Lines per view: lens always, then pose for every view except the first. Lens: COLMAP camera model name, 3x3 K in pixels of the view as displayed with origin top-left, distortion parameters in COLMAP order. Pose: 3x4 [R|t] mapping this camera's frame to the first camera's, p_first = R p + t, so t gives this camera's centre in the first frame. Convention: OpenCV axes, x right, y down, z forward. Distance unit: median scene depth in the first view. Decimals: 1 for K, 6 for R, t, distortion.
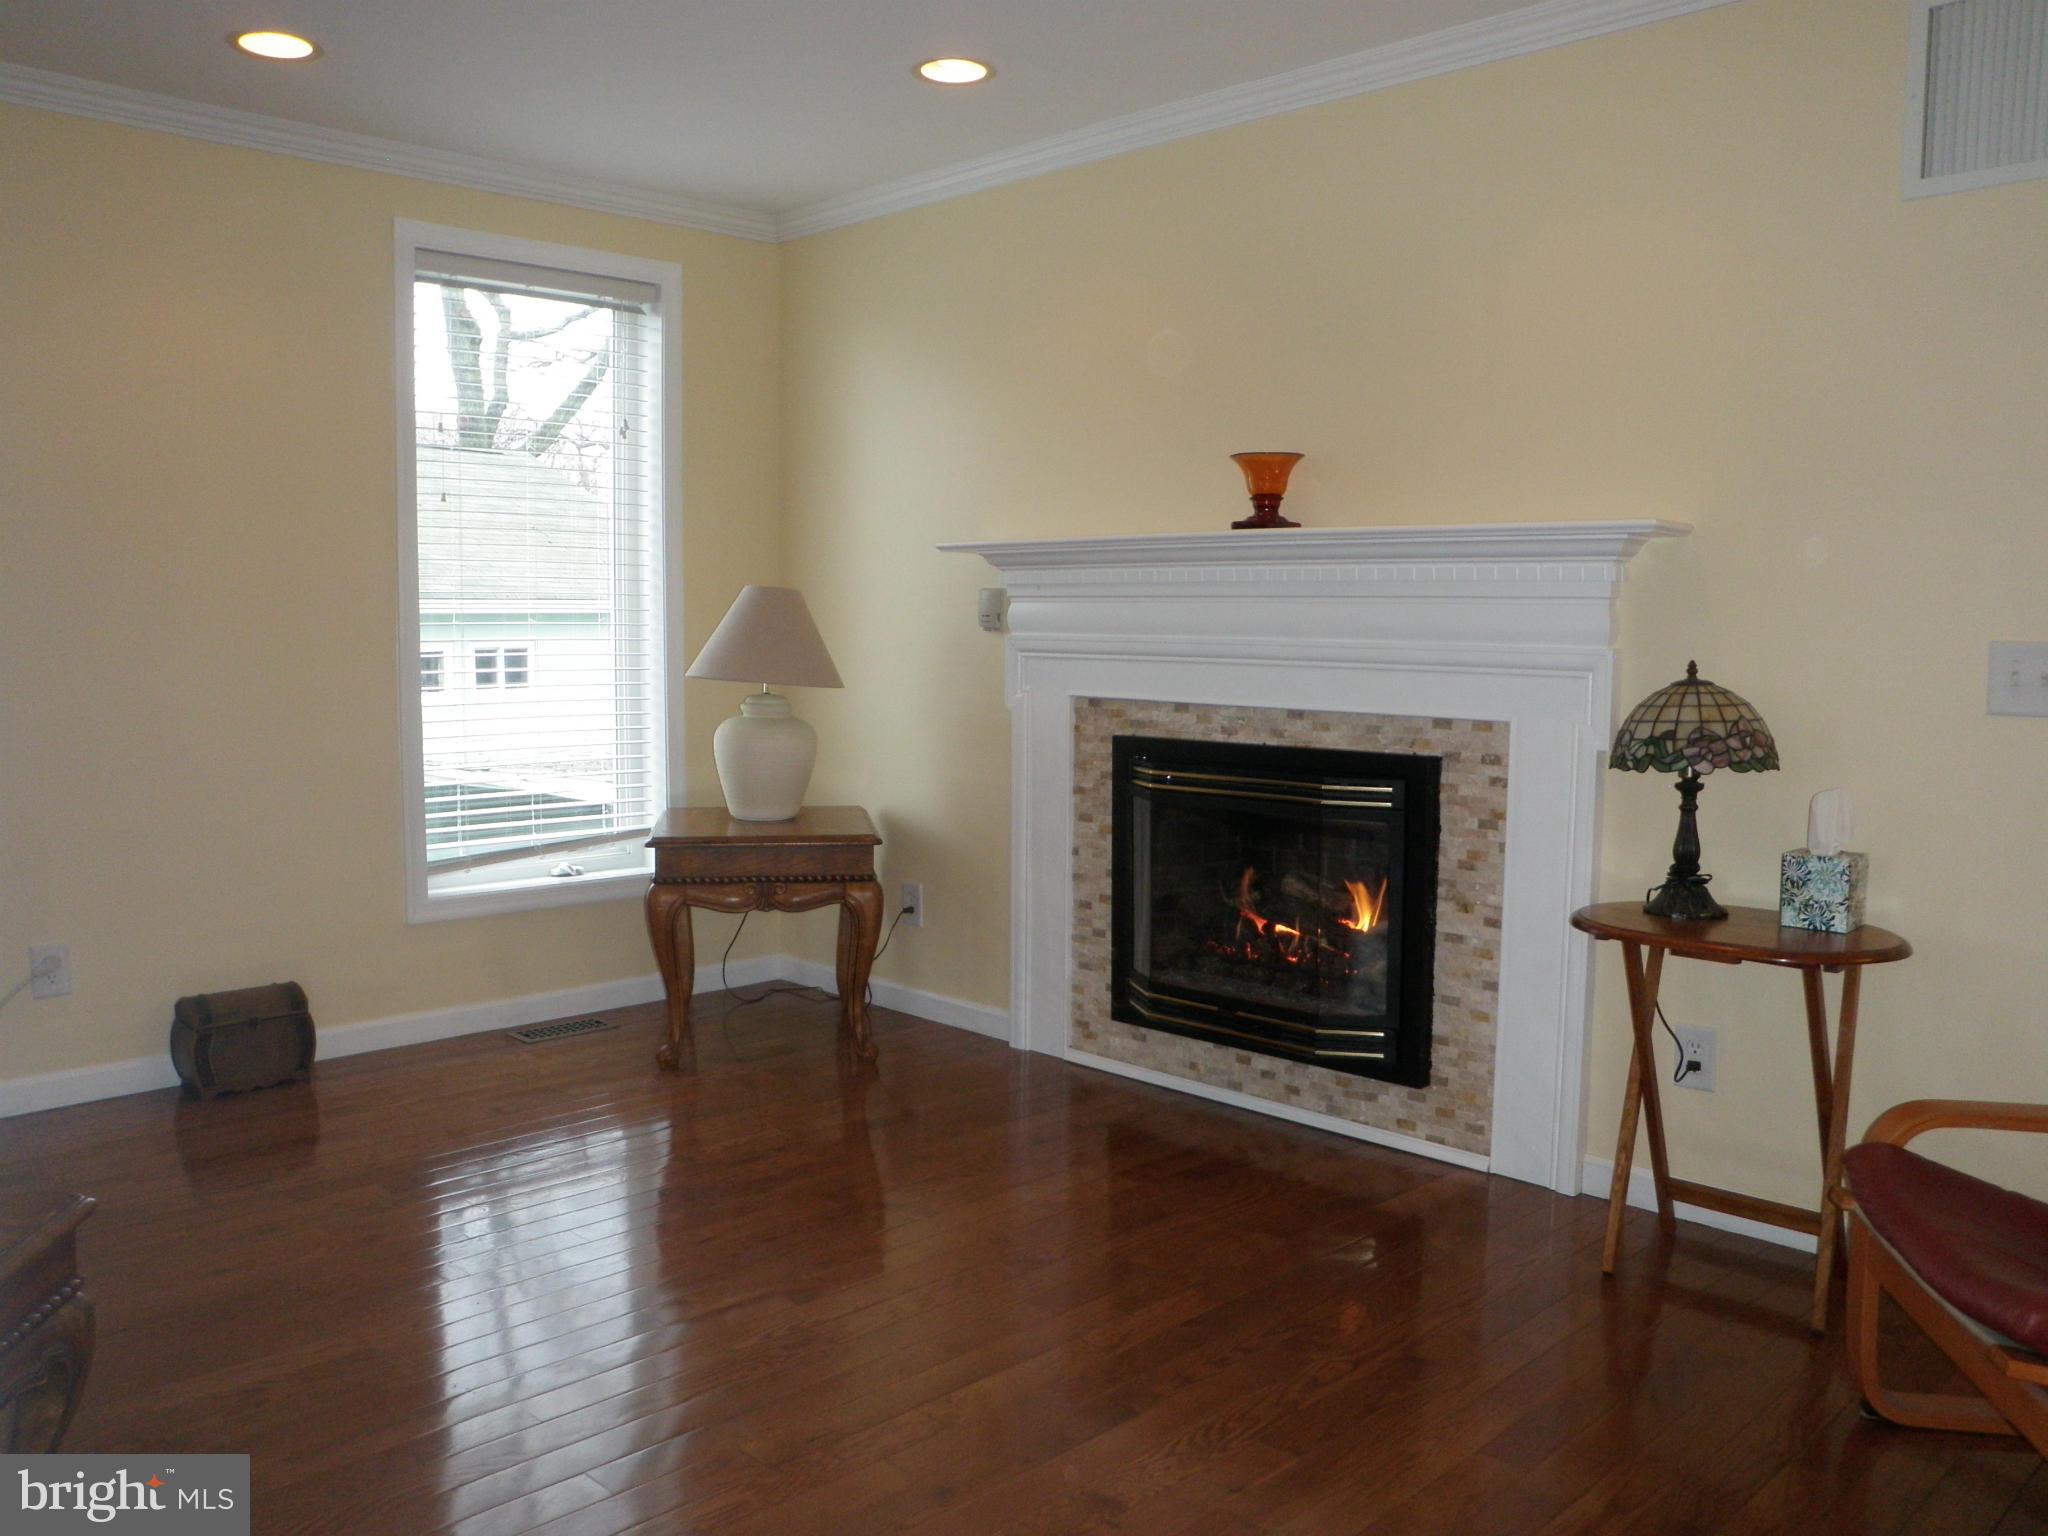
lens RADIAL K [[1639.9, 0, 1063.4], [0, 1639.9, 733.8], [0, 0, 1]] dist [-0.143013, 0.002325]
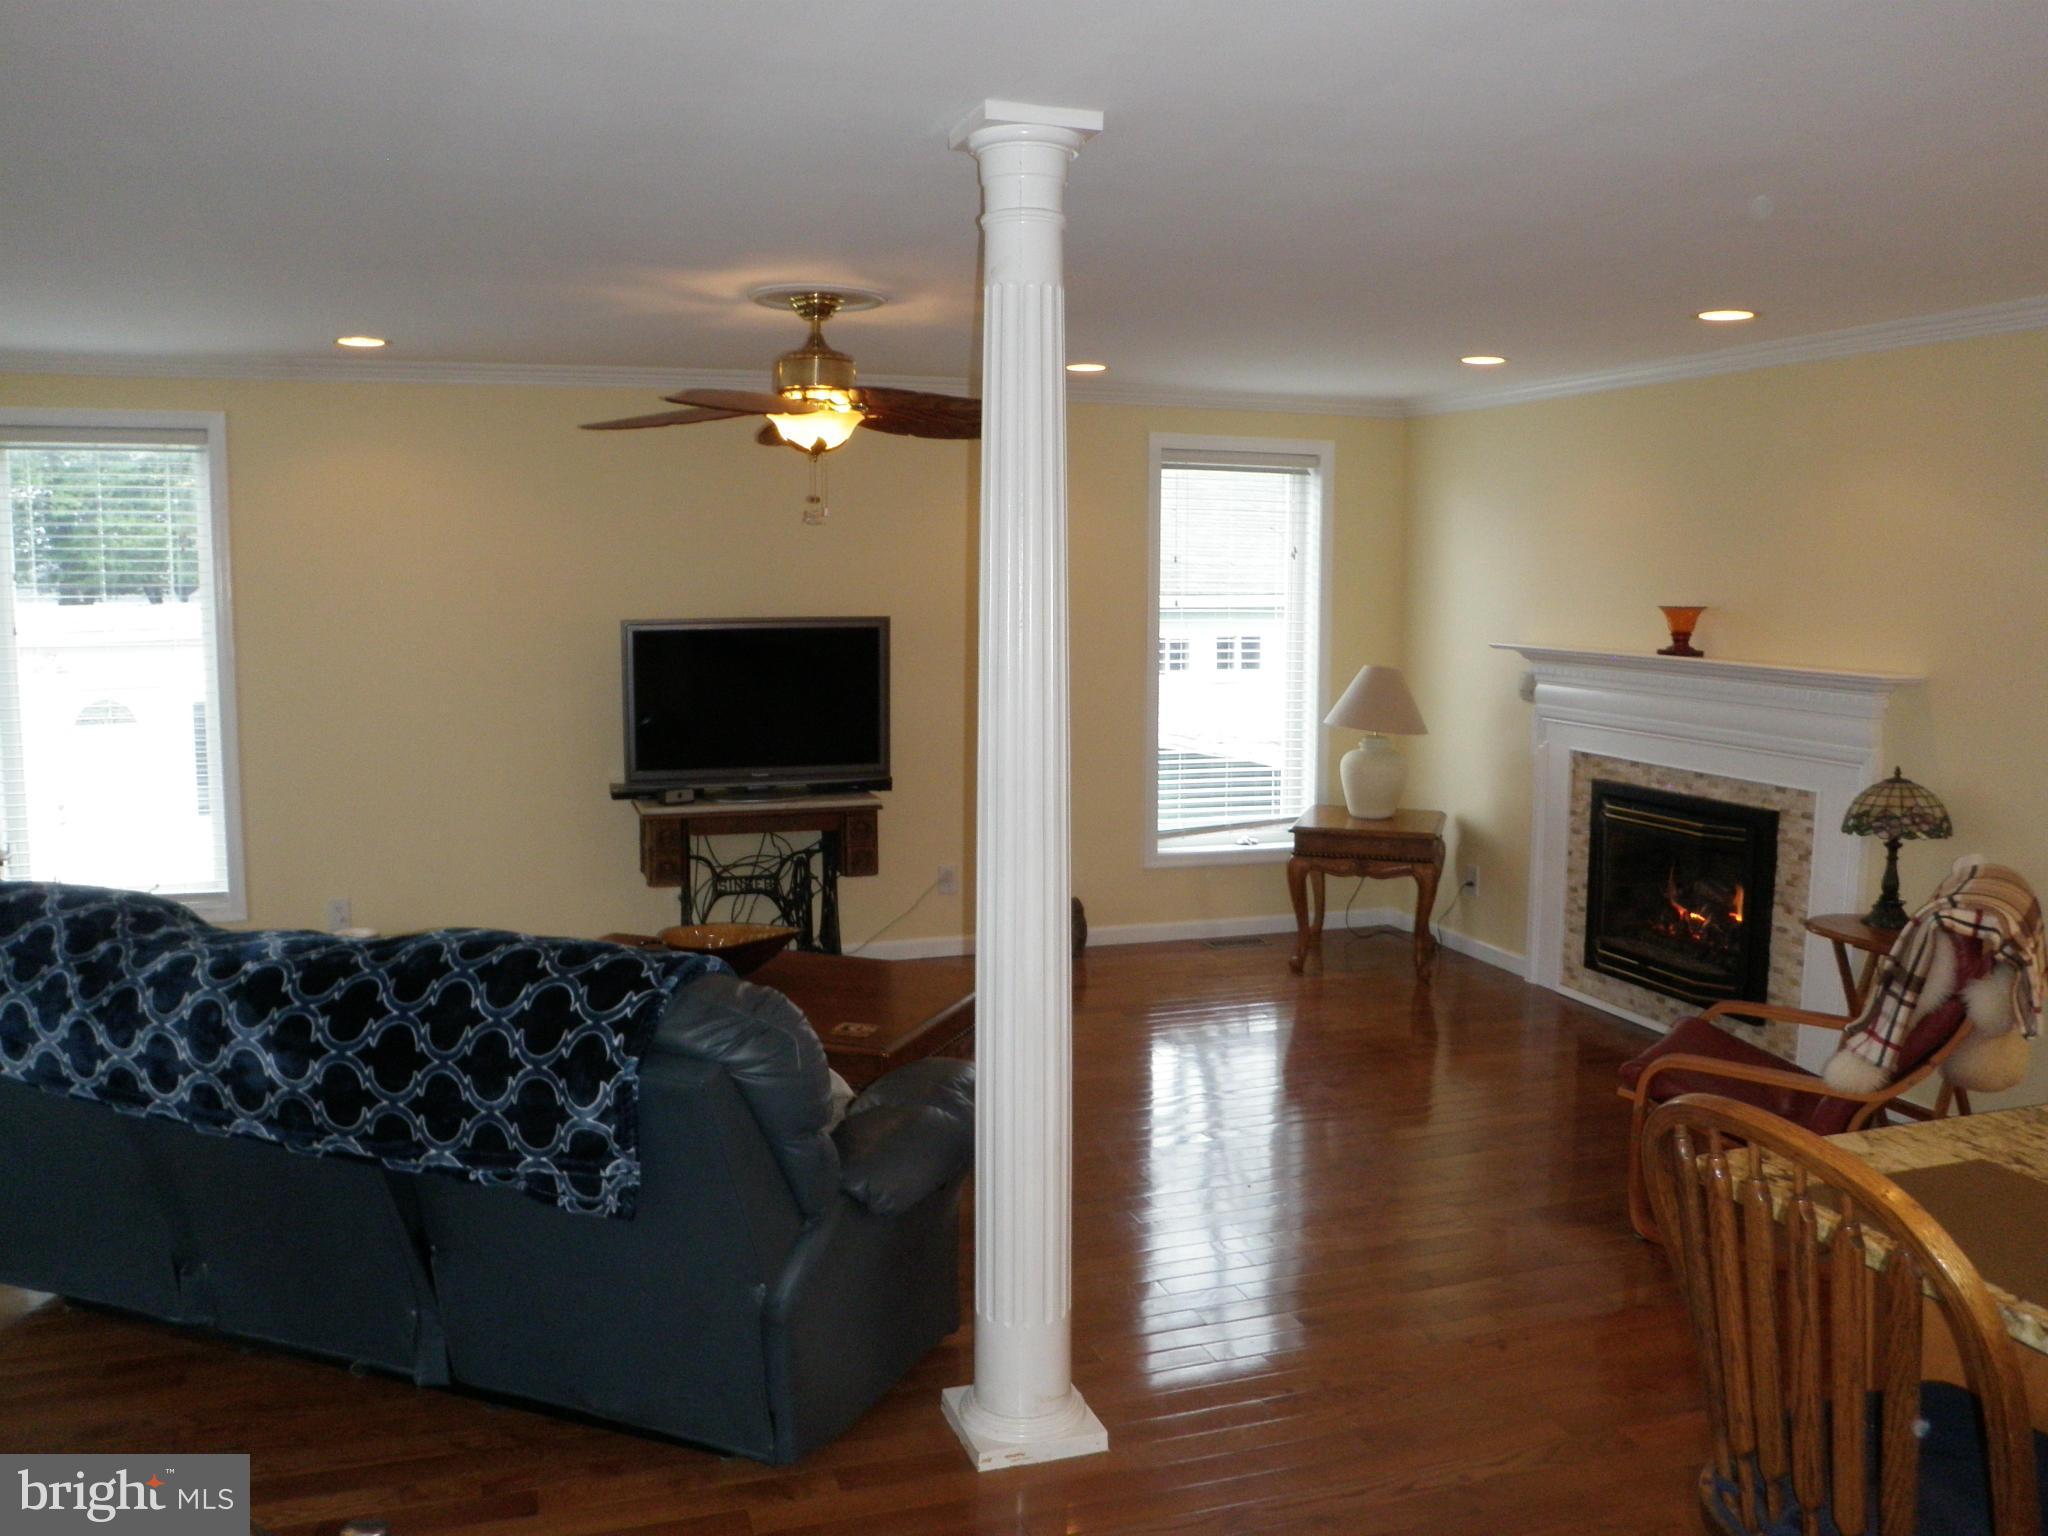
lens RADIAL K [[1639.9, 0, 1021.0], [0, 1639.9, 775.9], [0, 0, 1]] dist [-0.143013, 0.002325]
pose [[0.893244, 0.058018, -0.445812, 0.218619], [-0.036733, 0.997741, 0.056248, -0.065231], [0.448068, -0.033868, 0.893358, -0.553591]]
